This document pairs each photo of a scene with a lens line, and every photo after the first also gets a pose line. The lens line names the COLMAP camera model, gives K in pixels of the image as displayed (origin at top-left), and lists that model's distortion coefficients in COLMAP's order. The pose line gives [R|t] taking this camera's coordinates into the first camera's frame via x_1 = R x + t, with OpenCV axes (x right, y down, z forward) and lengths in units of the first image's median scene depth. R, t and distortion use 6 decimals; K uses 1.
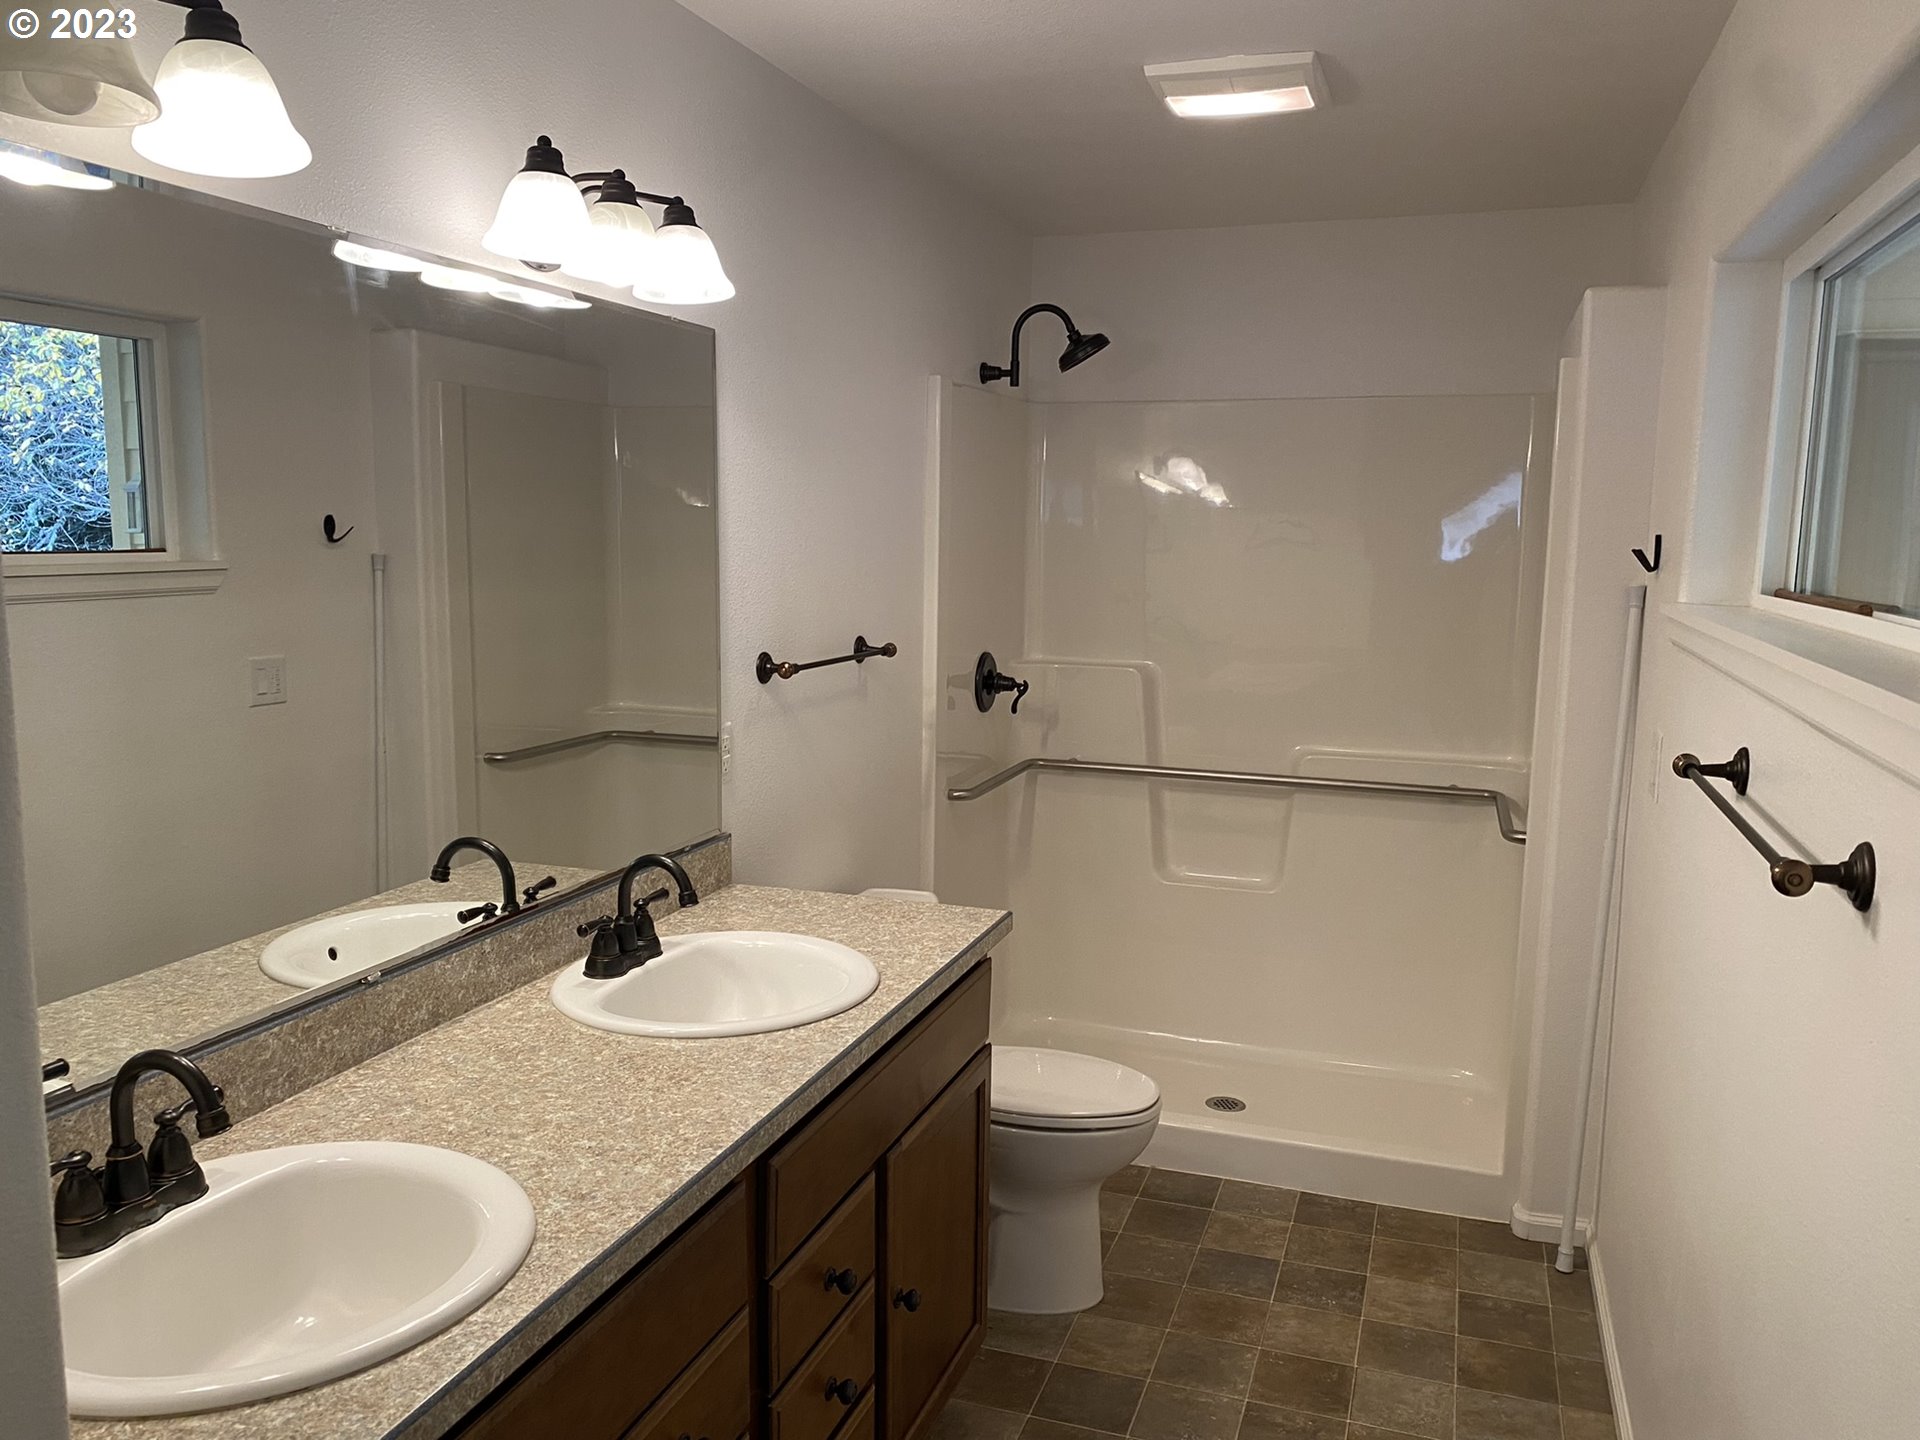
lens RADIAL K [[1512.6, 0, 1010.2], [0, 1512.6, 722.8], [0, 0, 1]] dist [0.130404, -0.244689]
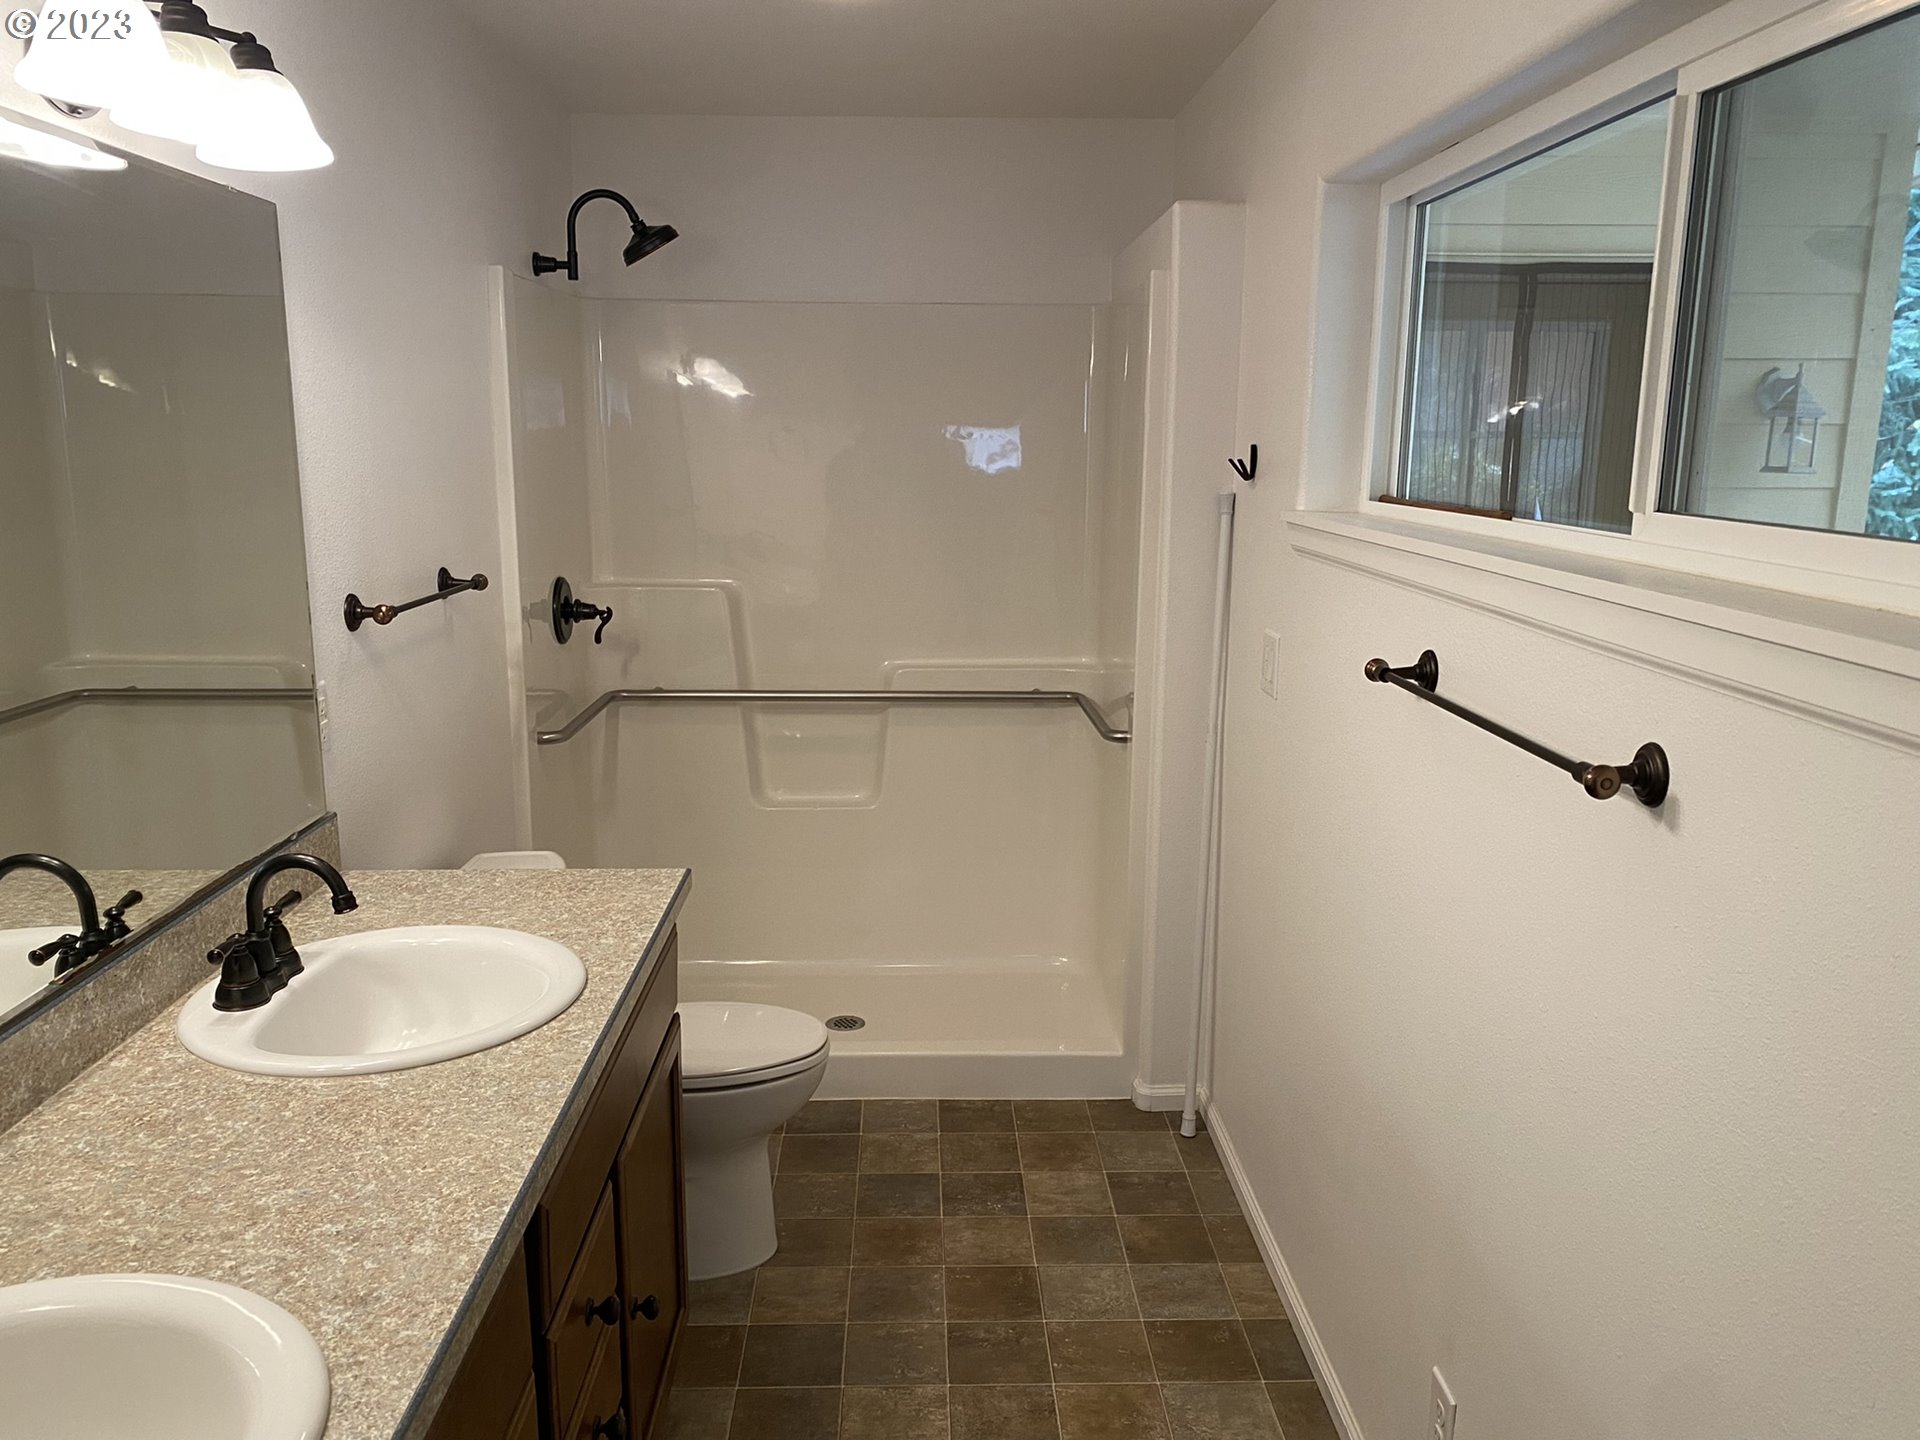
lens RADIAL K [[1488.4, 0, 947.8], [0, 1488.4, 718.9], [0, 0, 1]] dist [0.030836, -0.005267]
pose [[0.936755, -0.074442, 0.341978, -0.147332], [0.051310, 0.995771, 0.076210, -0.024701], [-0.346205, -0.053843, 0.936612, 0.106019]]
